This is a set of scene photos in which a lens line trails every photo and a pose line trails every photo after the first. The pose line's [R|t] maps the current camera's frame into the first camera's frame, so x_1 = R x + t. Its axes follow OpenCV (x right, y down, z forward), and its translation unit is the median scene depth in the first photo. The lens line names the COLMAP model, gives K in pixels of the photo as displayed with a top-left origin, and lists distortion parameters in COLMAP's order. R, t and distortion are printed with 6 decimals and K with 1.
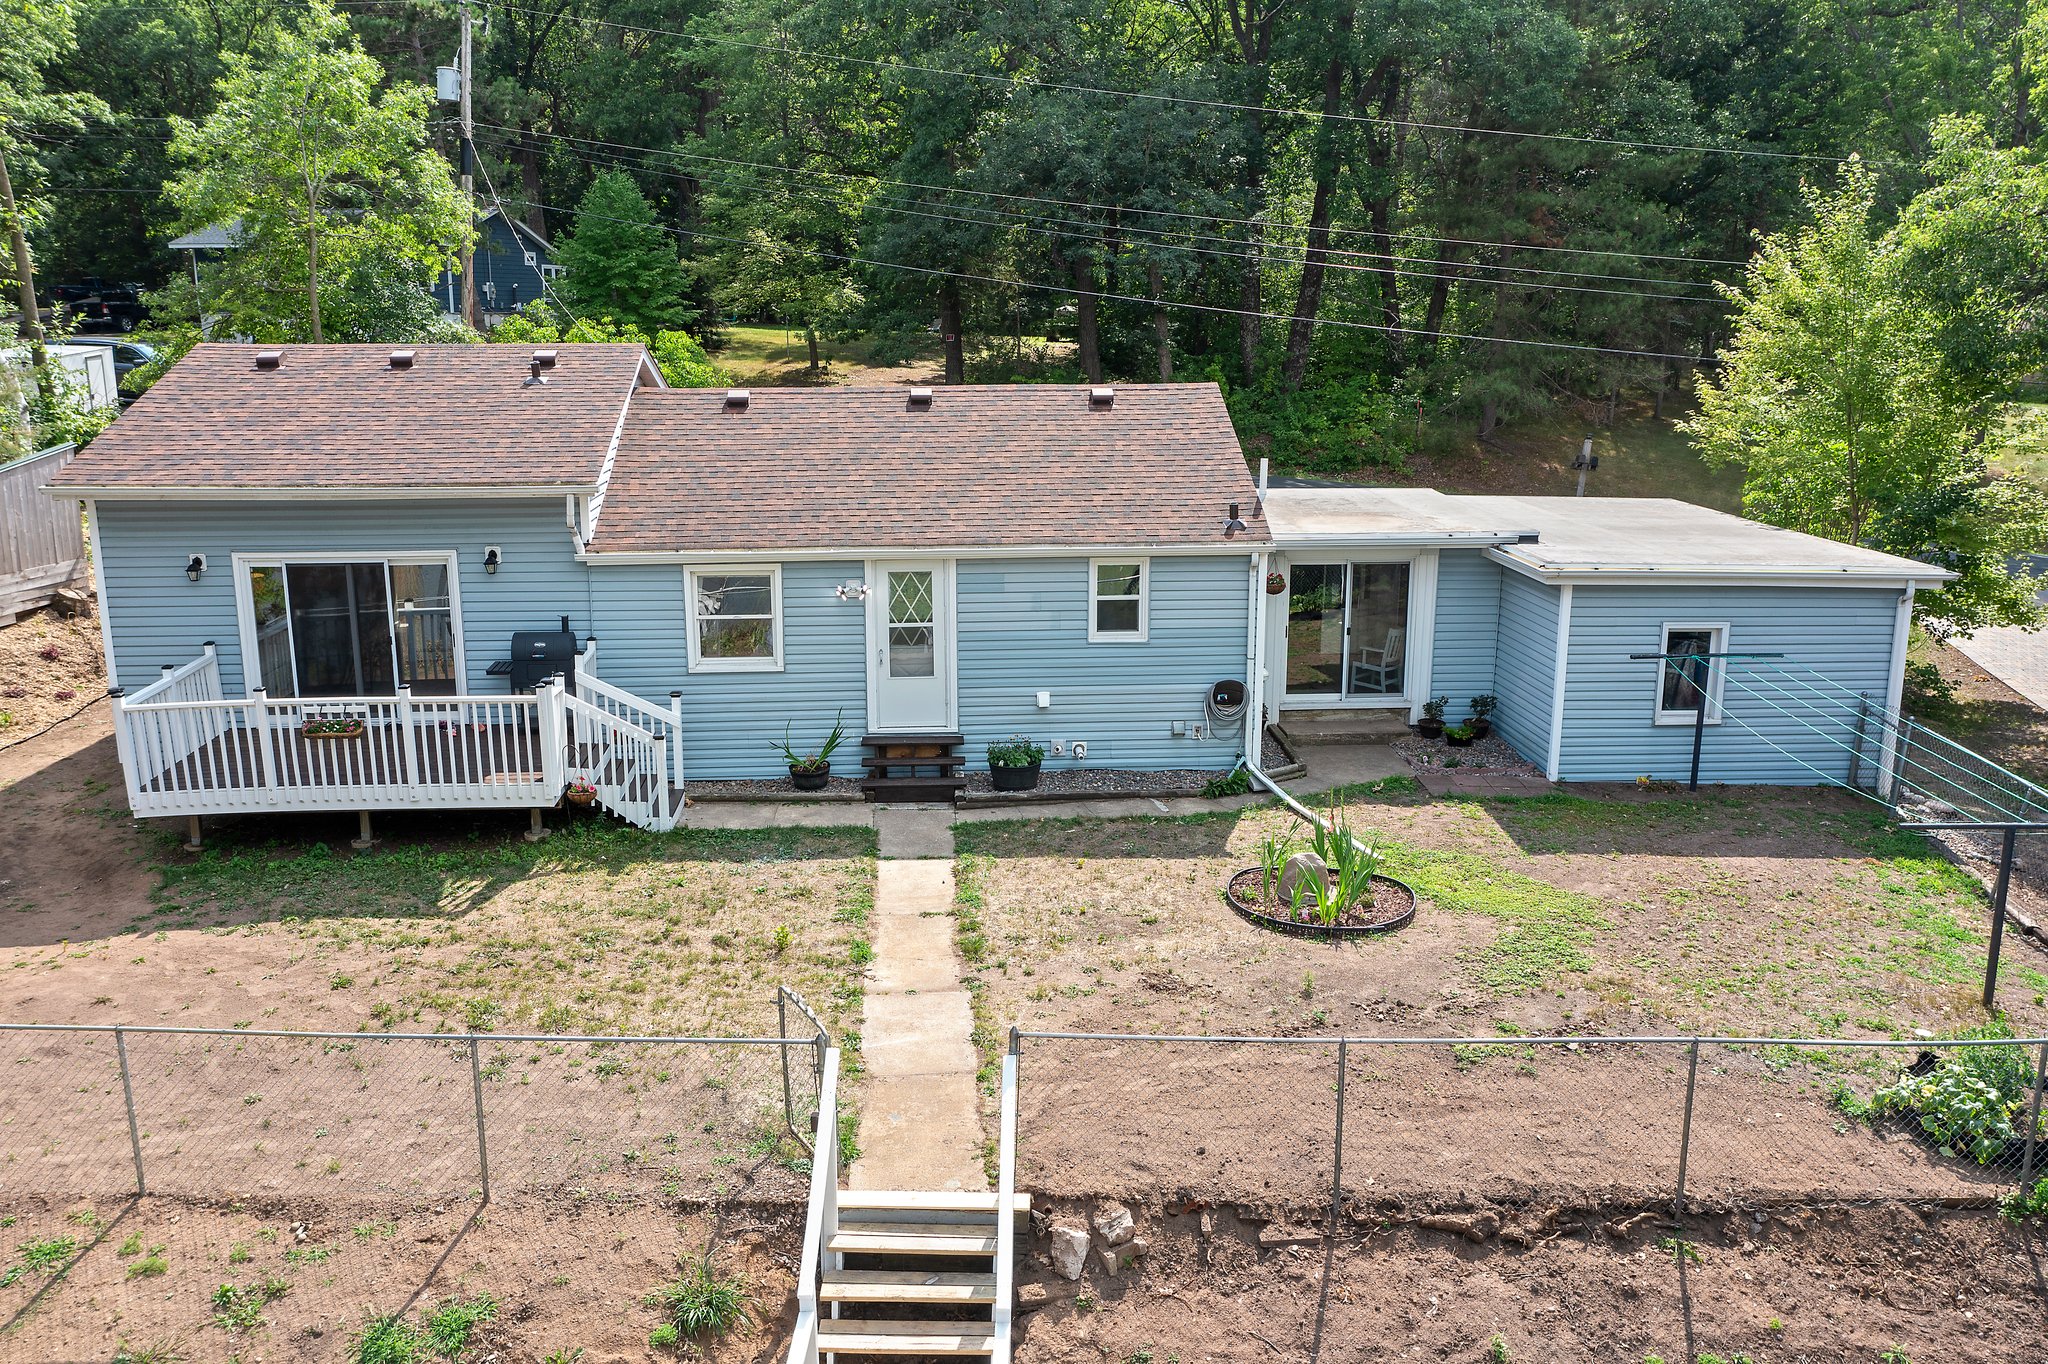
lens RADIAL K [[1630.9, 0, 1024.0], [0, 1630.9, 682.0], [0, 0, 1]] dist [-0.001836, 0.000782]
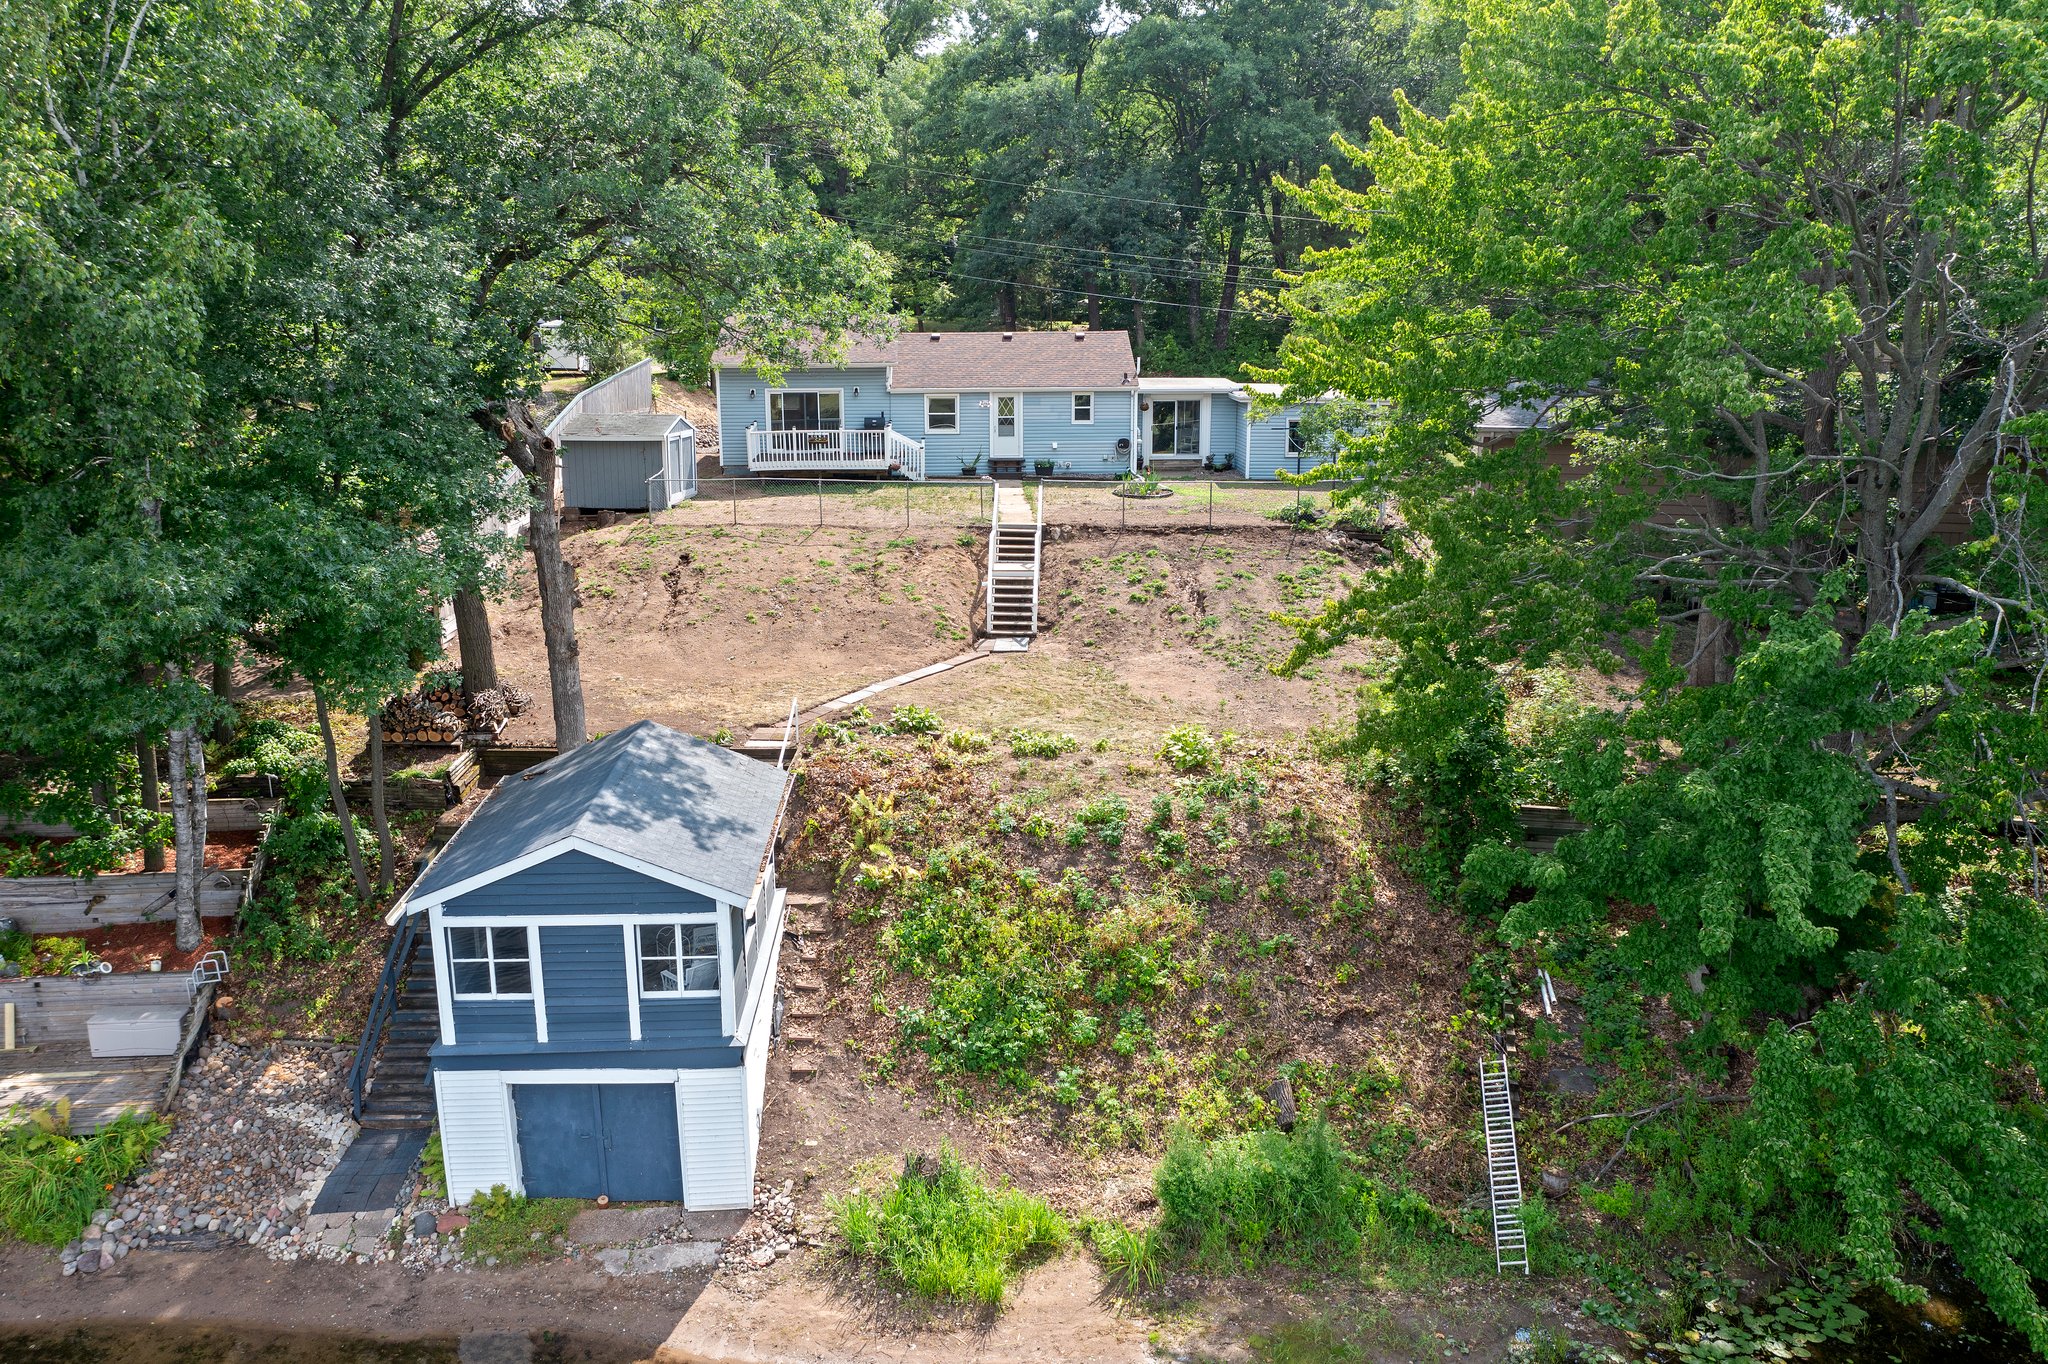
lens RADIAL K [[1630.9, 0, 1024.0], [0, 1630.9, 682.0], [0, 0, 1]] dist [-0.001836, 0.000782]
pose [[0.999707, 0.004072, -0.023861, 0.026991], [-0.003976, 0.999984, 0.004058, 0.394279], [0.023877, -0.003962, 0.999707, -1.713038]]
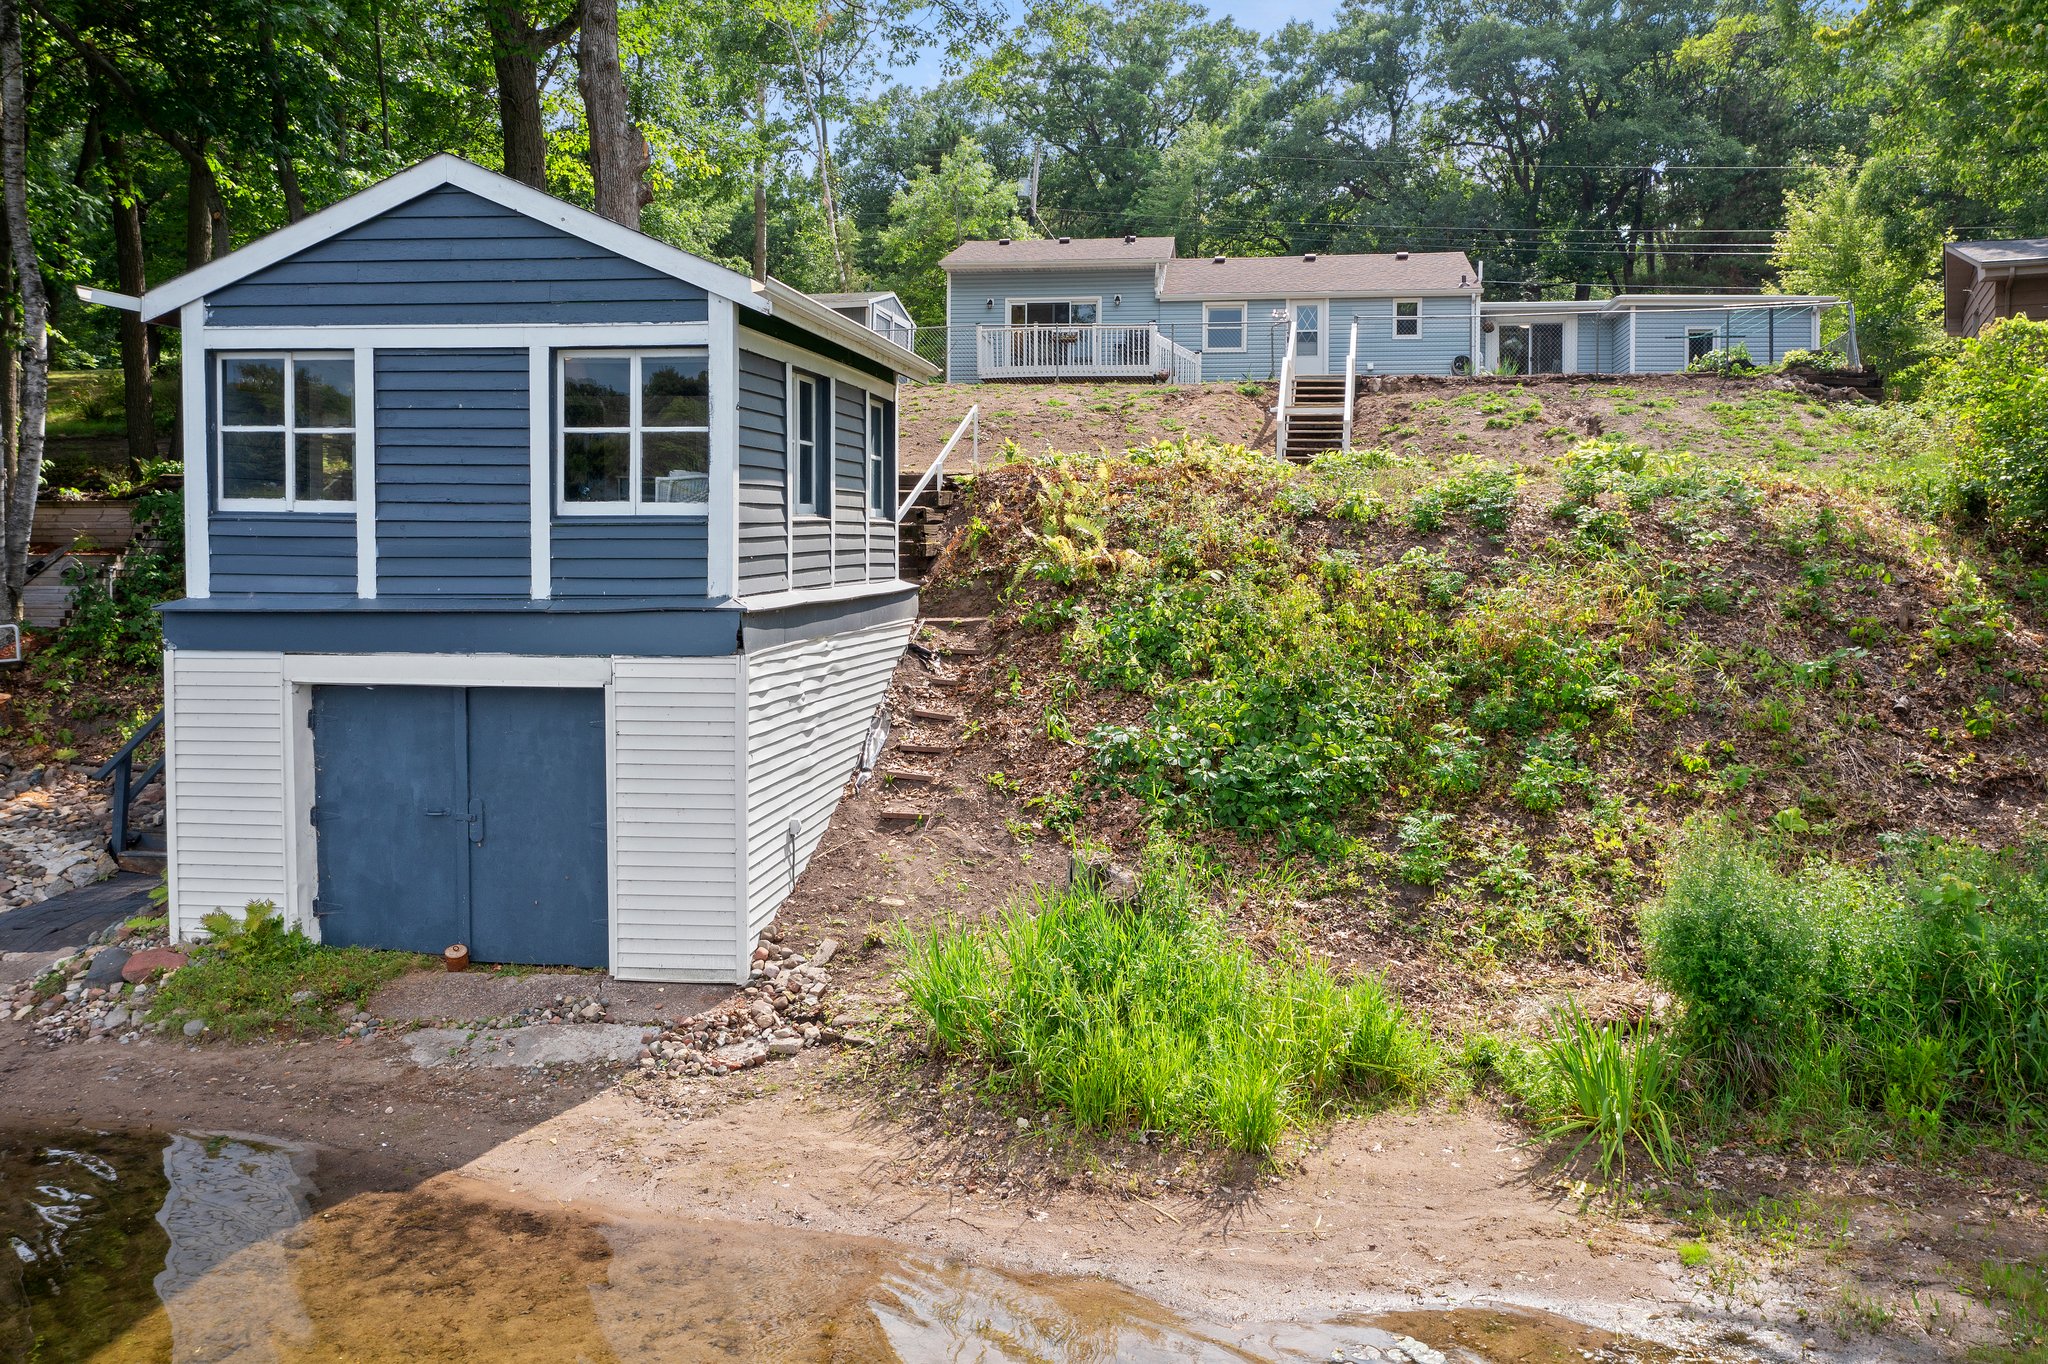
lens RADIAL K [[1665.0, 0, 1020.7], [0, 1665.0, 587.8], [0, 0, 1]] dist [-0.002254, -0.000437]
pose [[0.979059, 0.007903, -0.203425, 0.009605], [-0.053092, 0.974579, -0.217661, 0.782152], [0.196534, 0.223904, 0.954590, -1.069457]]
